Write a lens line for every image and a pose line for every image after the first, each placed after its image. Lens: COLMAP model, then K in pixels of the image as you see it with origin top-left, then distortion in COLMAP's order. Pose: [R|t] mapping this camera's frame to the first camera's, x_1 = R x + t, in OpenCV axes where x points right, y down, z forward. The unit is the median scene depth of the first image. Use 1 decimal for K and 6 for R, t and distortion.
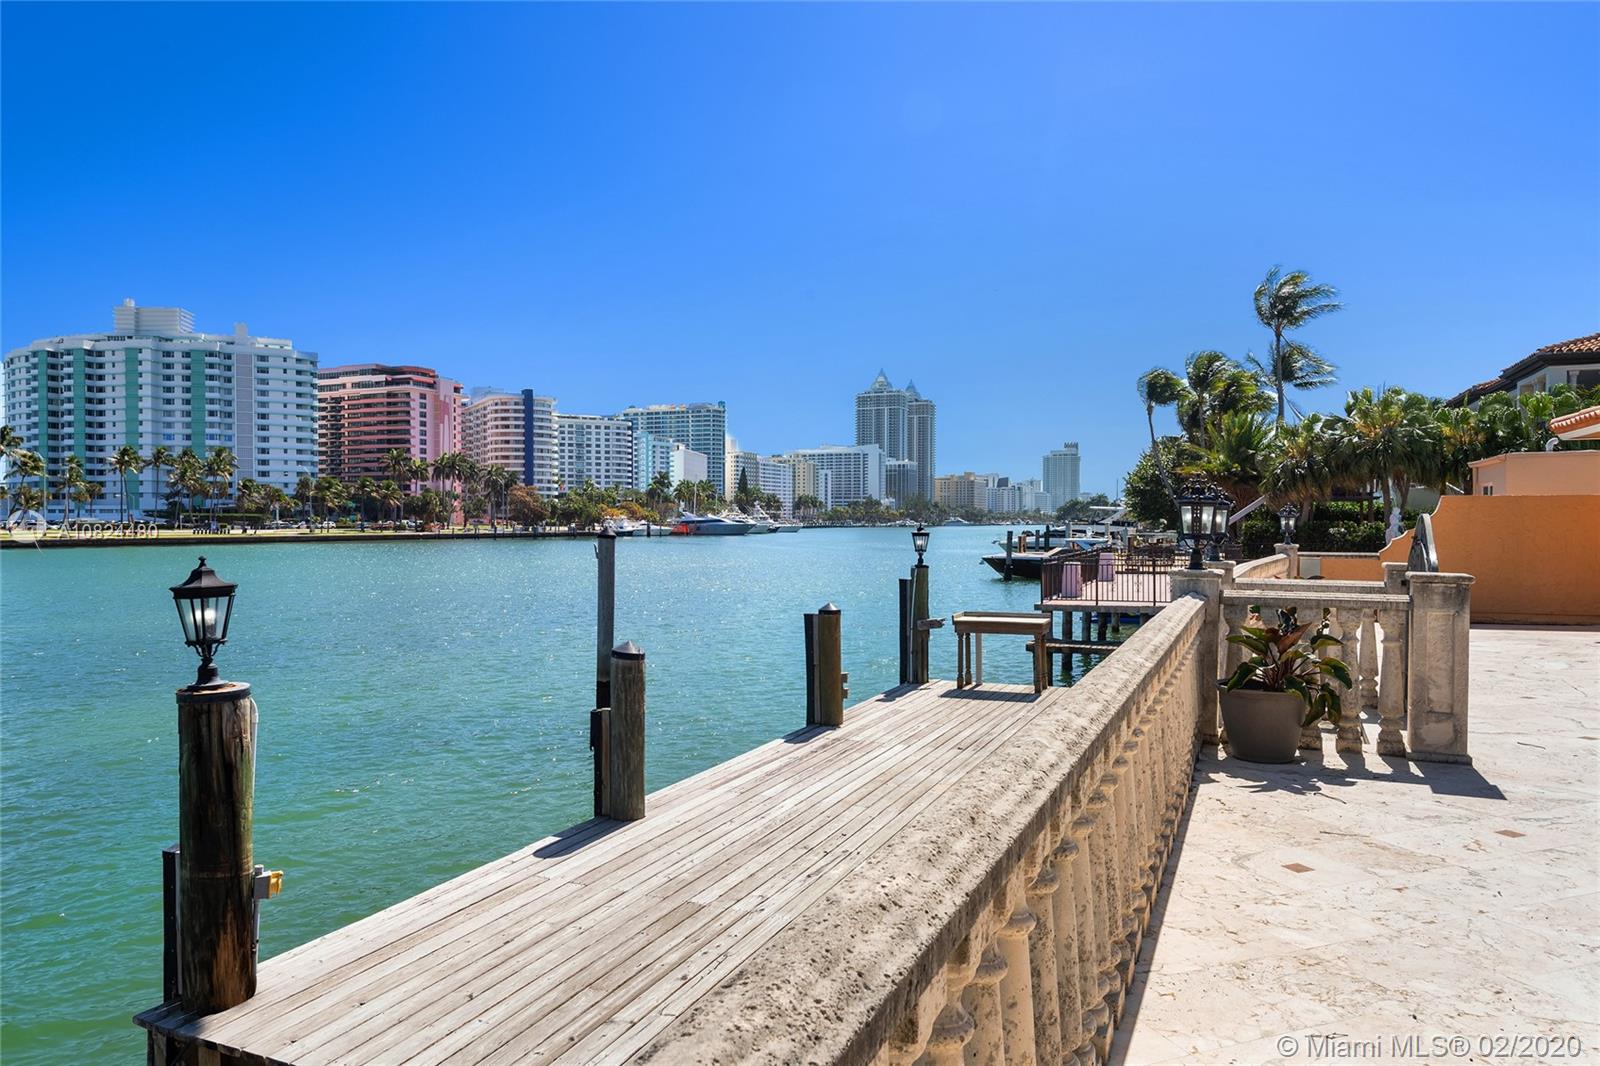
lens RADIAL K [[1036.2, 0, 840.5], [0, 1036.2, 549.2], [0, 0, 1]] dist [0.019197, -0.002583]
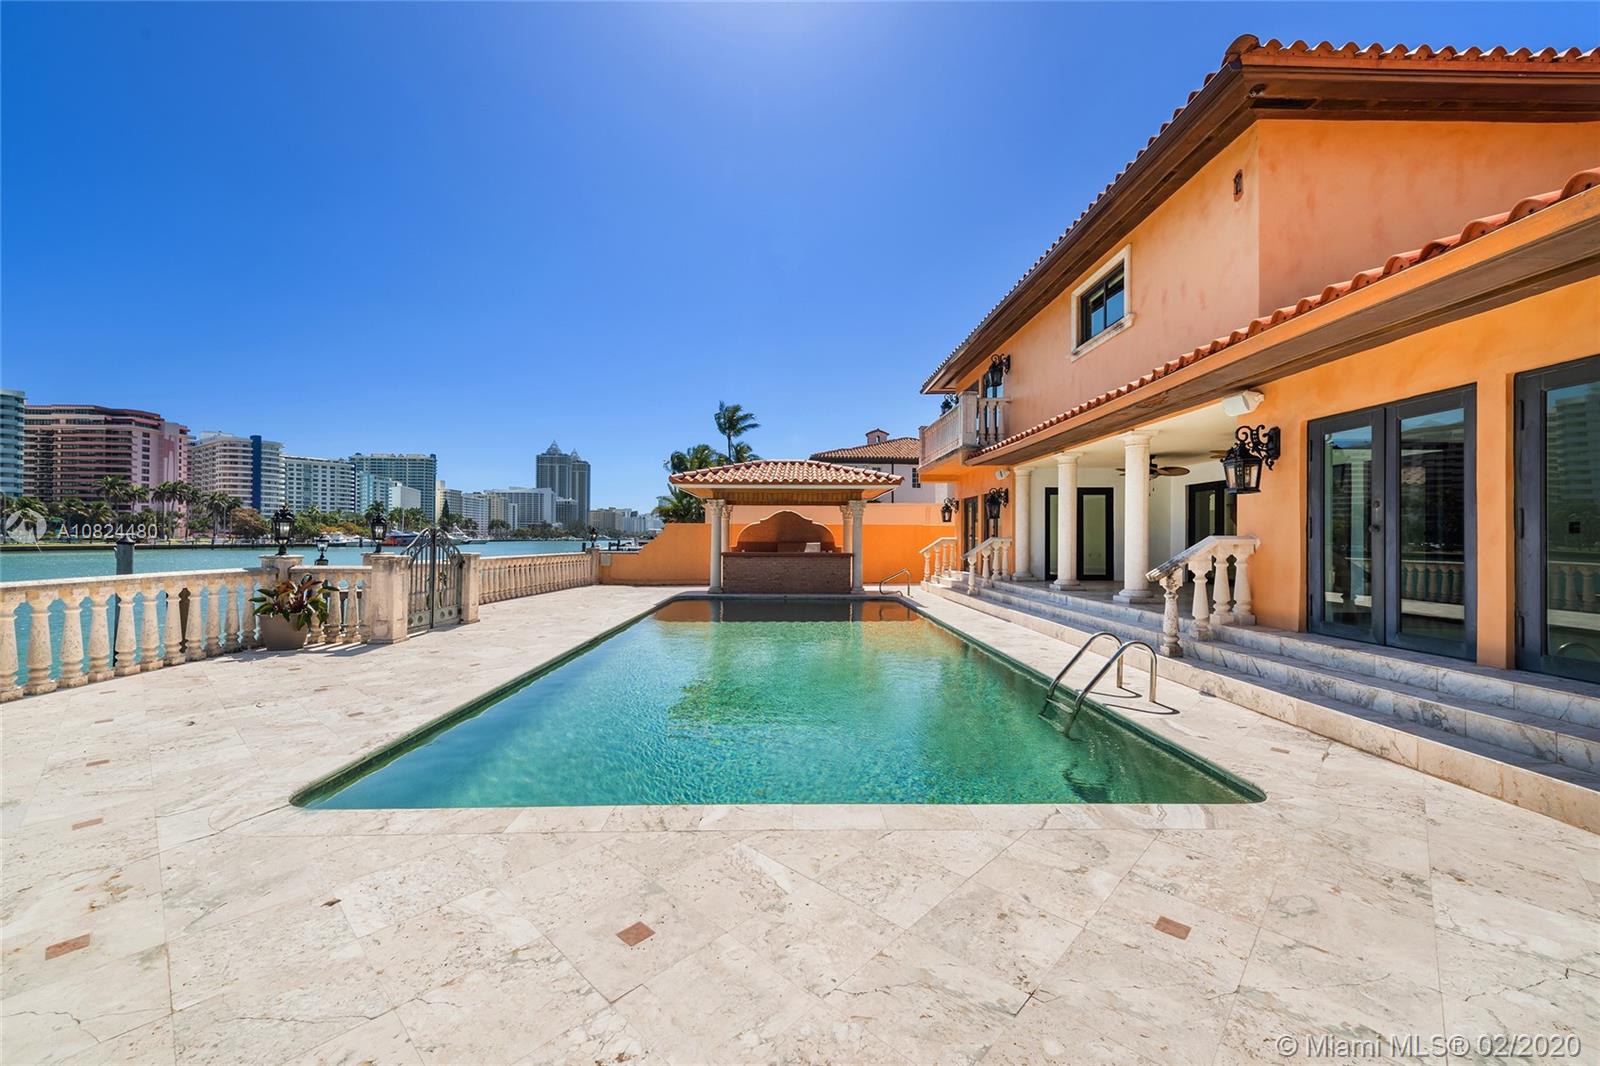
lens RADIAL K [[613.2, 0, 809.5], [0, 613.2, 530.6], [0, 0, 1]] dist [0.011888, -0.002531]
pose [[0.906881, 0.010203, 0.421263, 0.168434], [0.006060, 0.999288, -0.037250, 0.004836], [-0.421343, 0.036334, 0.906173, -0.098505]]
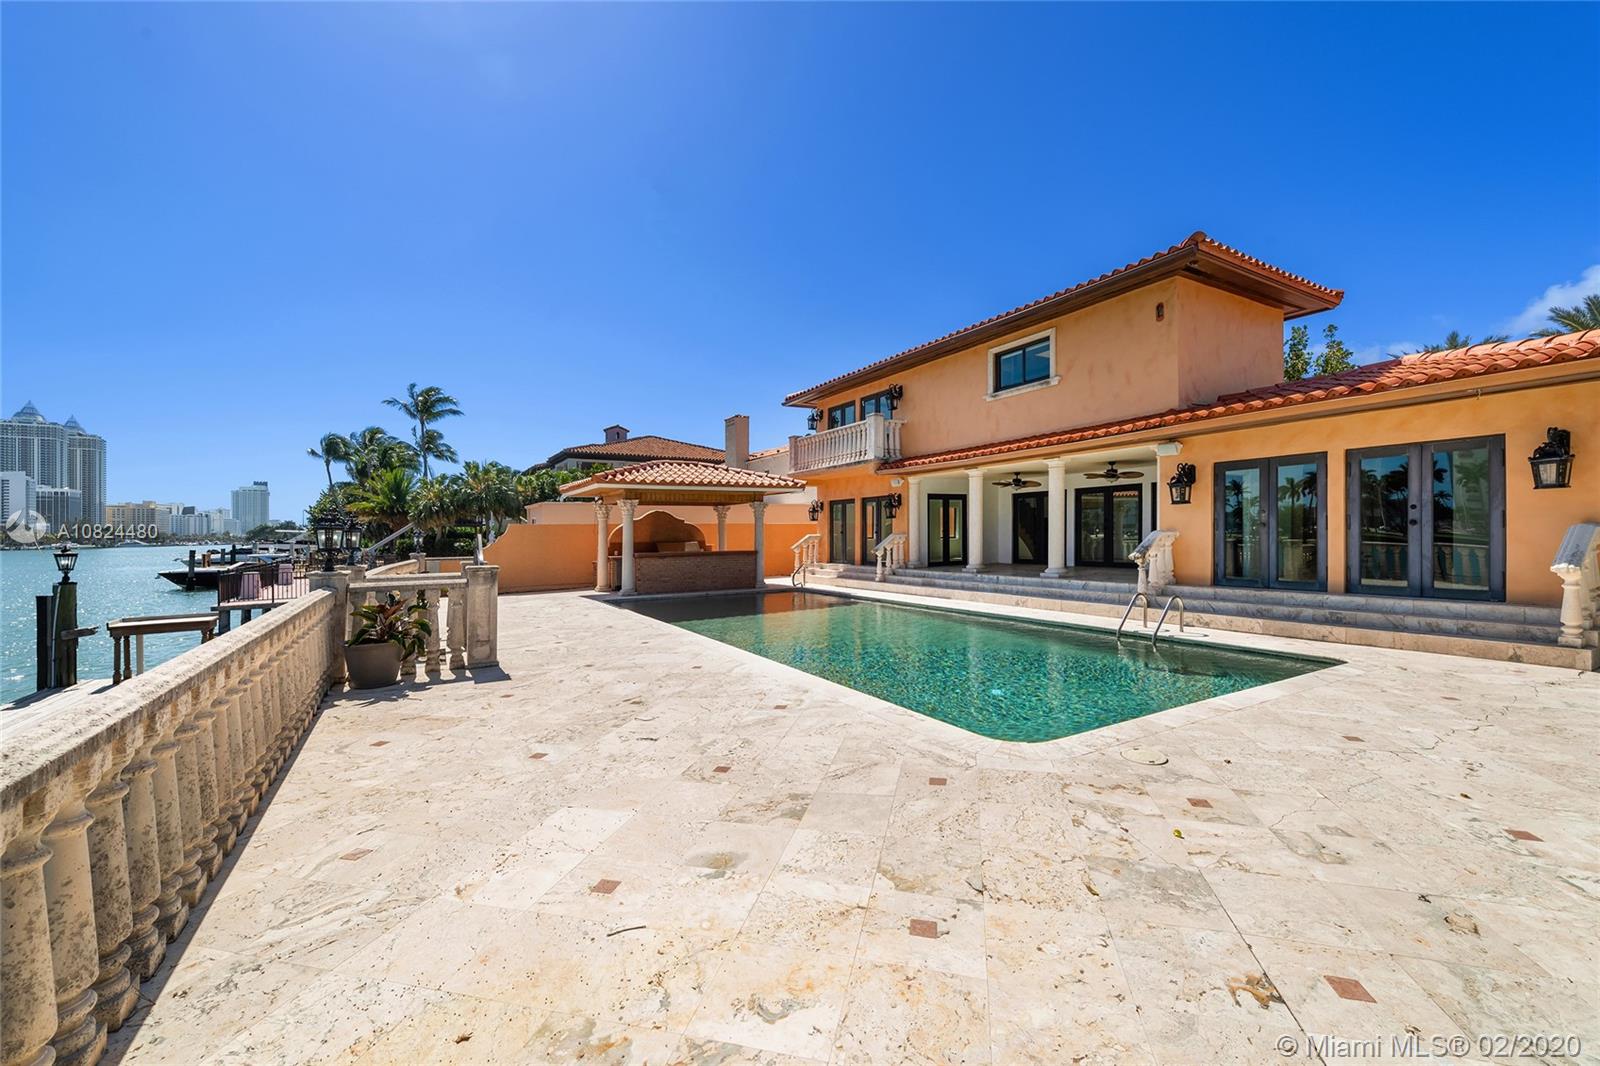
lens RADIAL K [[613.2, 0, 784.6], [0, 613.2, 534.0], [0, 0, 1]] dist [0.011888, -0.002531]
pose [[0.604436, -0.007976, 0.796614, 0.003926], [0.035265, 0.999238, -0.016752, 0.000502], [-0.795873, 0.038218, 0.604256, -0.013968]]
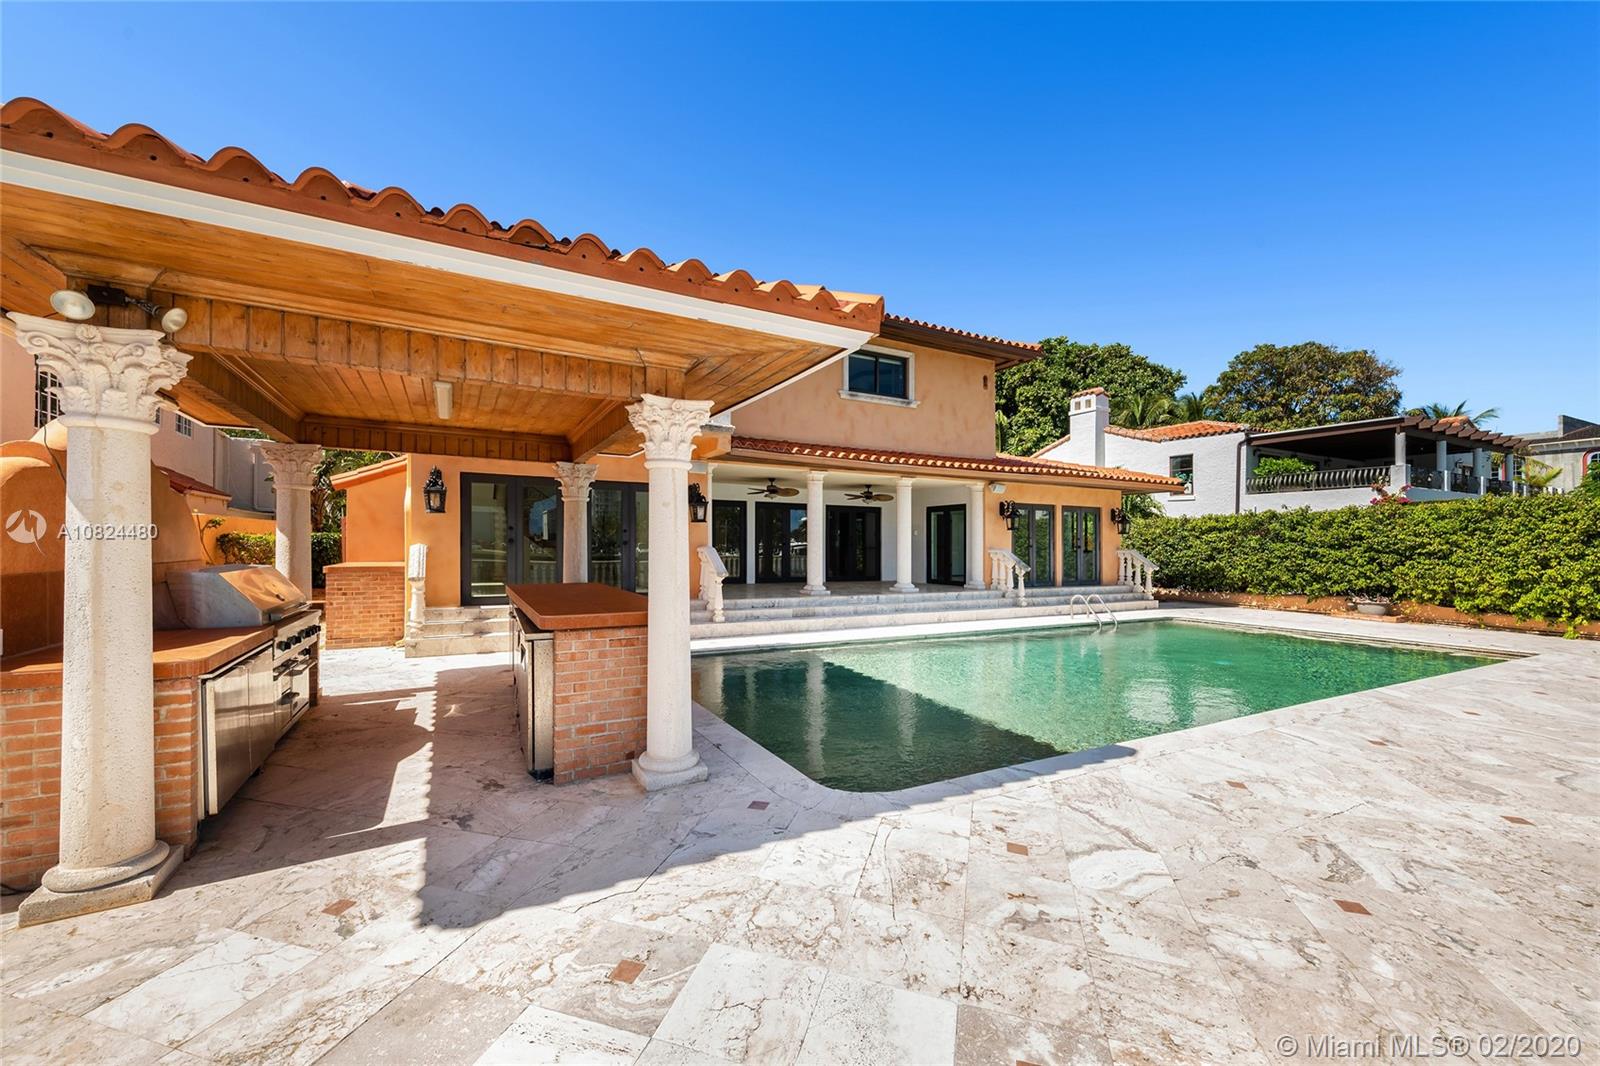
lens RADIAL K [[613.2, 0, 799.0], [0, 613.2, 534.3], [0, 0, 1]] dist [0.011888, -0.002531]
pose [[-0.768307, 0.009729, 0.640007, 0.207478], [0.009596, 0.999947, -0.003681, -0.009098], [-0.640009, 0.003313, -0.768360, 0.422615]]
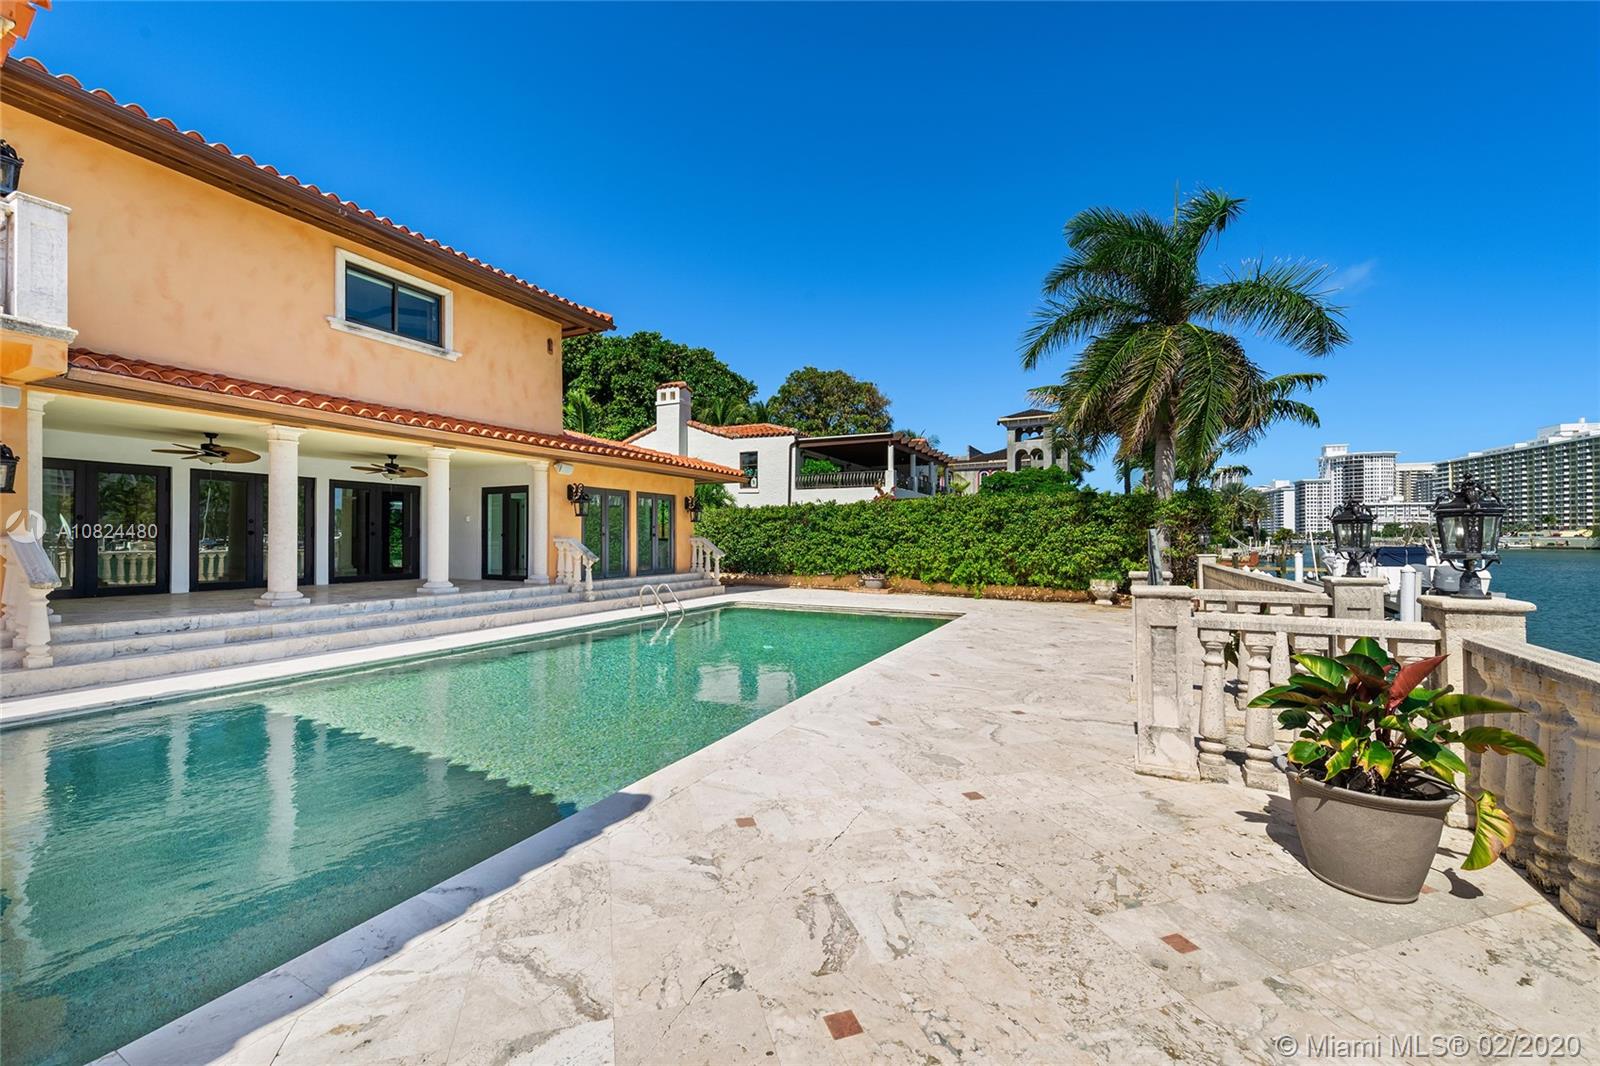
lens RADIAL K [[613.2, 0, 793.5], [0, 613.2, 532.5], [0, 0, 1]] dist [0.011888, -0.002531]
pose [[-0.996832, 0.003494, 0.079461, 0.204212], [0.004598, 0.999895, 0.013726, -0.006929], [-0.079404, 0.014048, -0.996743, 0.373345]]
